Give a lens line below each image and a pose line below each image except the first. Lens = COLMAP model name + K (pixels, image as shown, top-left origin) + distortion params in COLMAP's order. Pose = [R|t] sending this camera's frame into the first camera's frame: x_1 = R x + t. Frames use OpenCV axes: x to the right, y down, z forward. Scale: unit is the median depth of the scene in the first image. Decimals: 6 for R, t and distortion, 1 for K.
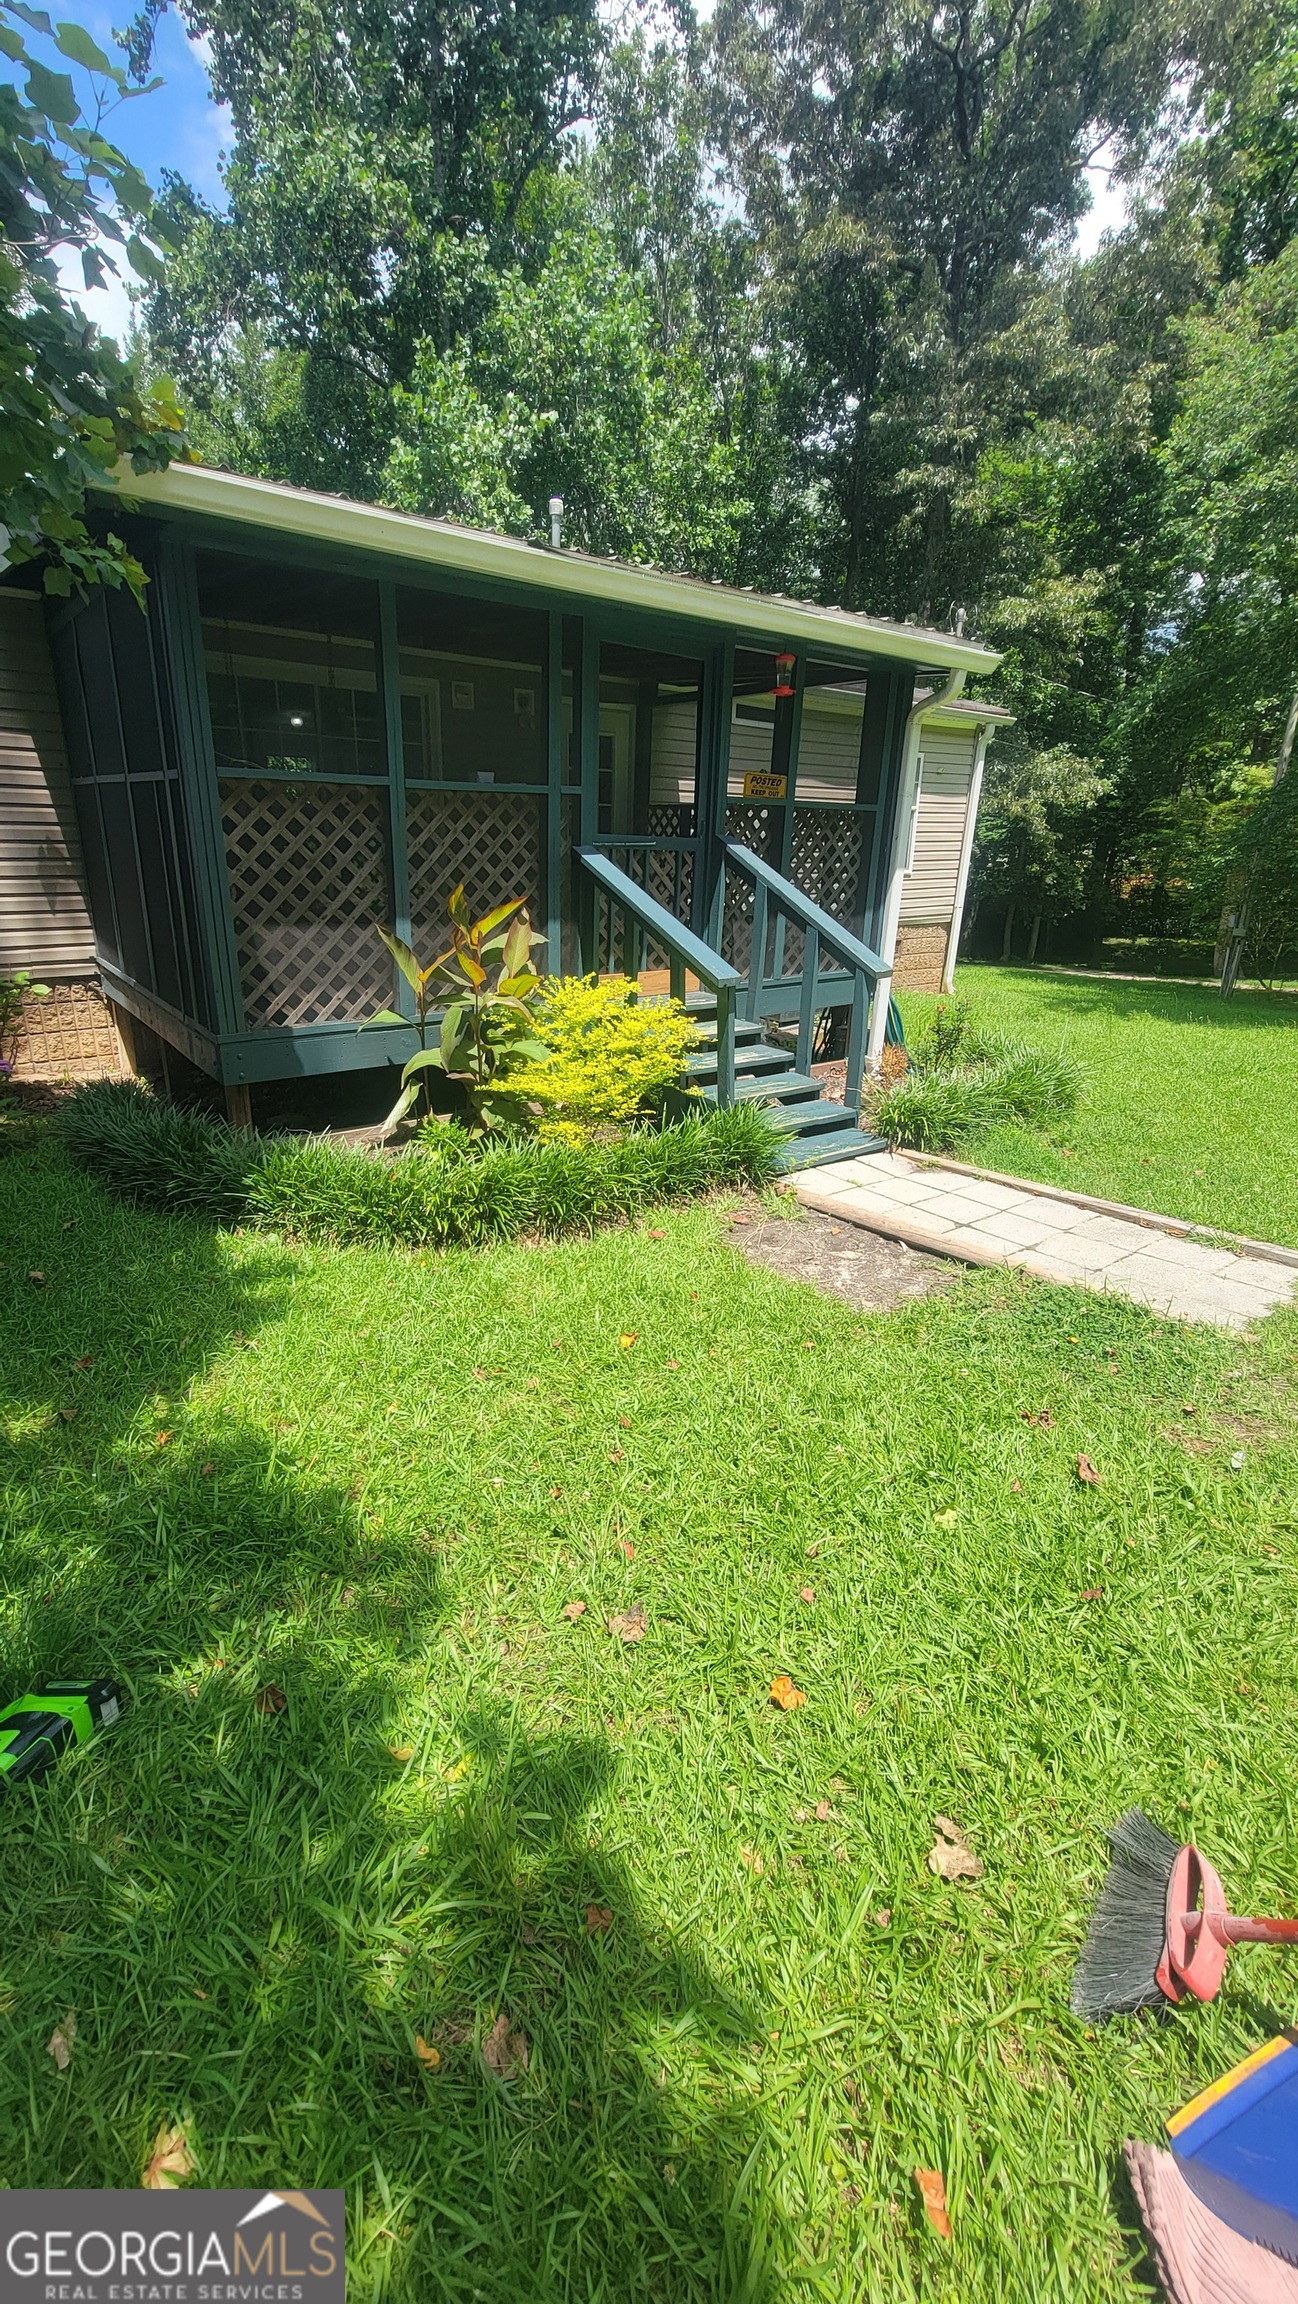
lens RADIAL K [[940.2, 0, 641.6], [0, 940.2, 1152.2], [0, 0, 1]] dist [-0.001142, 0.000128]
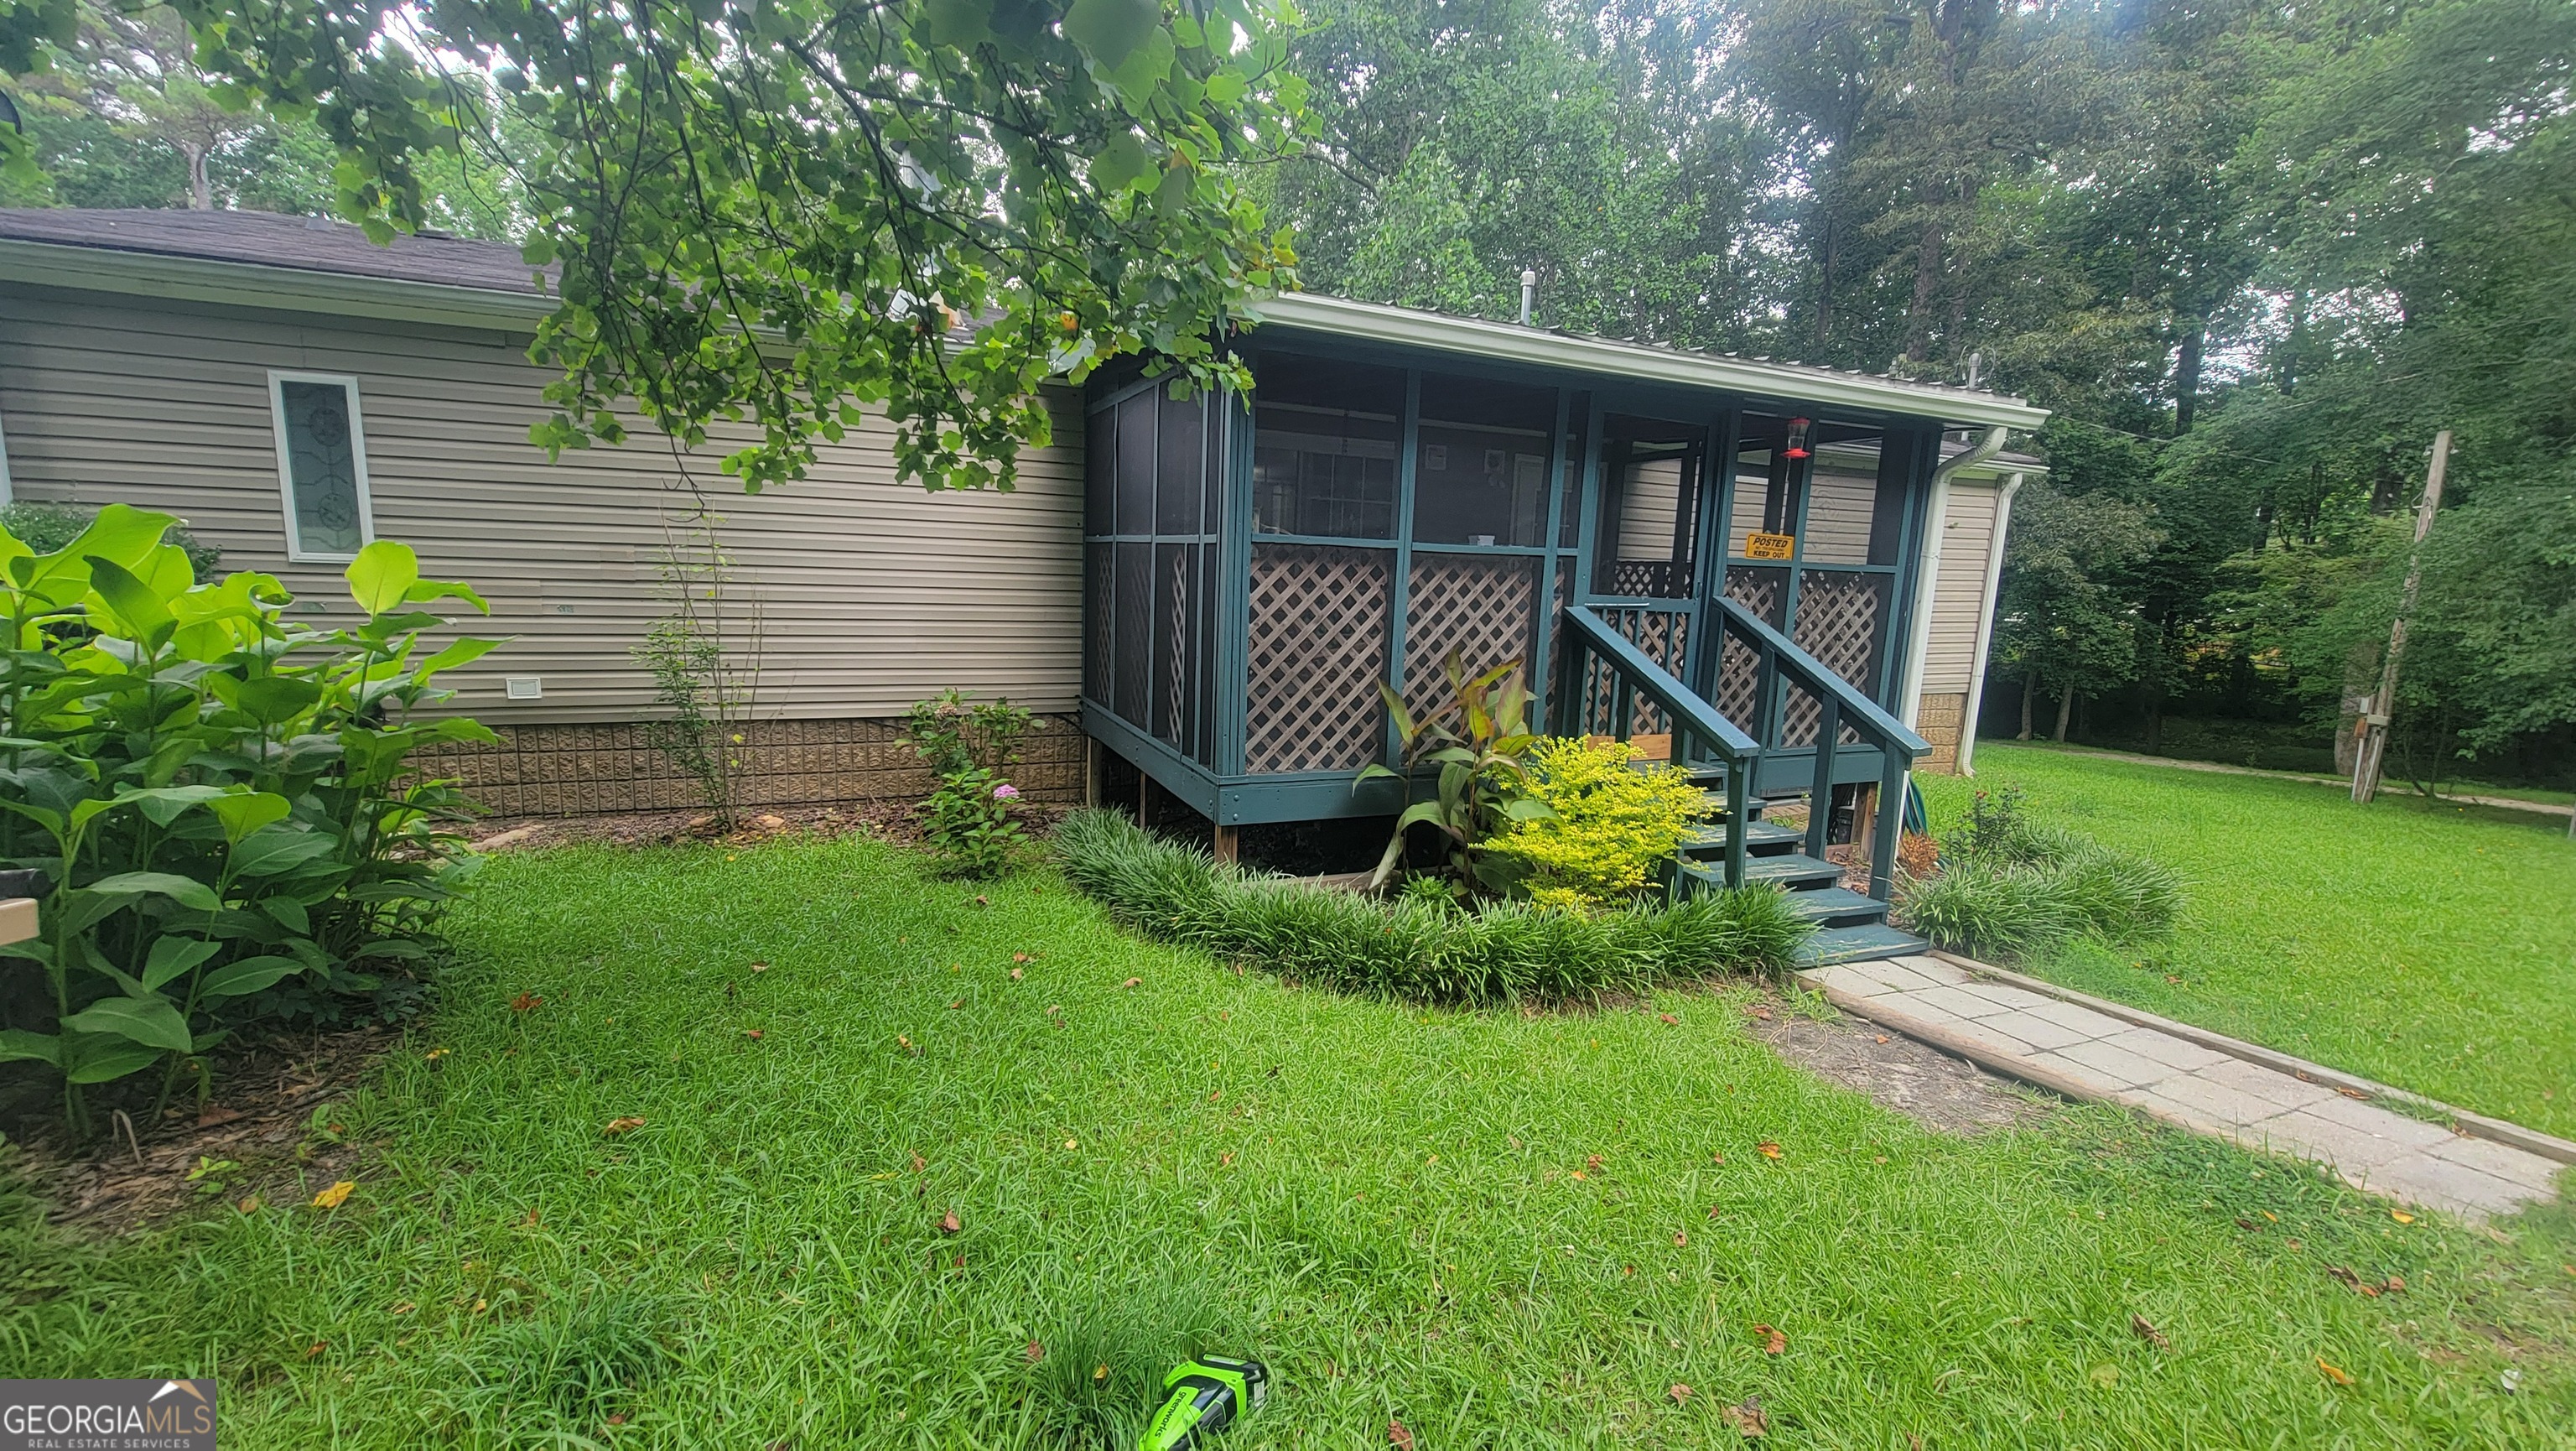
lens RADIAL K [[1051.3, 0, 1283.6], [0, 1051.3, 739.0], [0, 0, 1]] dist [-0.001142, 0.000128]
pose [[0.969545, 0.047803, -0.240203, -0.098266], [-0.089521, 0.982072, -0.165893, 0.019576], [0.227967, 0.182344, 0.956442, -0.096162]]
